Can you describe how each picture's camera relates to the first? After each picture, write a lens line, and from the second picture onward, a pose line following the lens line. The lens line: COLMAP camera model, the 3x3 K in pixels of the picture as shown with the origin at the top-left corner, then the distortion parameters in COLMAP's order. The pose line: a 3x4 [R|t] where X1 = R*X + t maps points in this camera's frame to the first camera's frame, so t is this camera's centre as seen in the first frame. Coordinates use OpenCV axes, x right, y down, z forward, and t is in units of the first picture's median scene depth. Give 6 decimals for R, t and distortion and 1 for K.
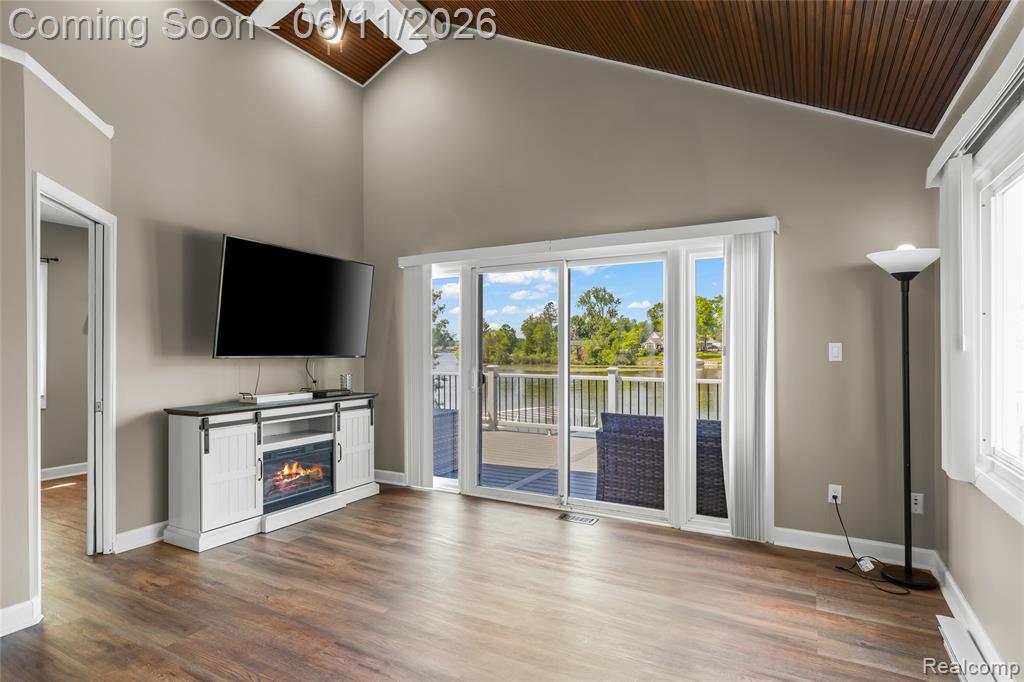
lens RADIAL K [[540.8, 0, 512.0], [0, 540.8, 341.0], [0, 0, 1]] dist [-0.005410, -0.001982]
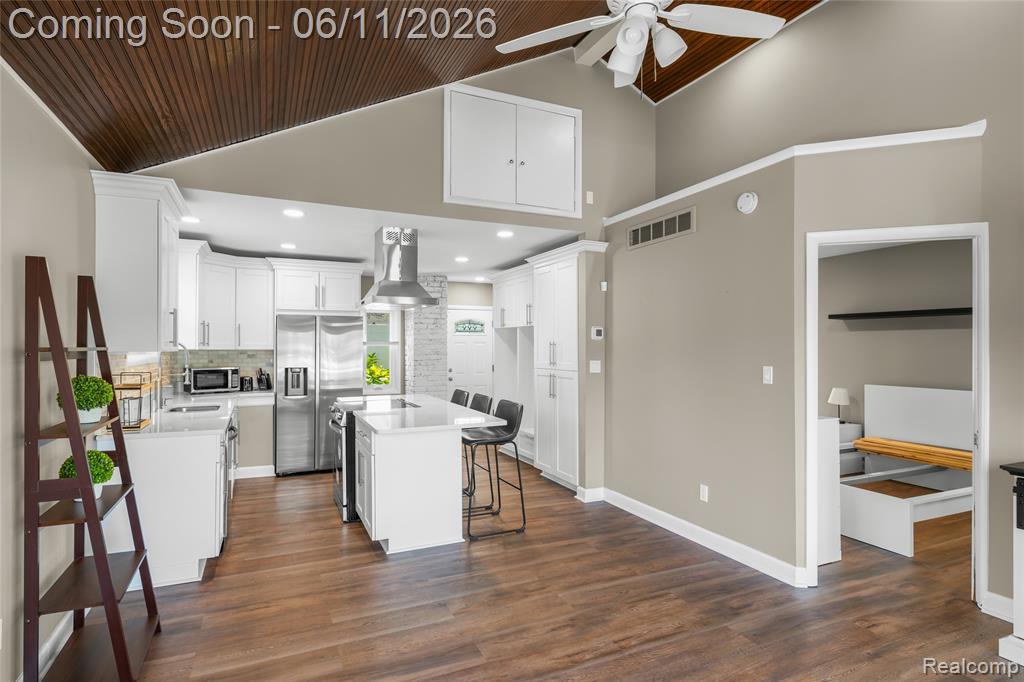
lens RADIAL K [[540.8, 0, 512.0], [0, 540.8, 341.0], [0, 0, 1]] dist [-0.005410, -0.001982]
pose [[-0.588222, -0.009032, -0.808649, 0.575814], [0.010601, 0.999766, -0.018877, -0.047425], [0.808630, -0.019676, -0.587988, 1.248229]]
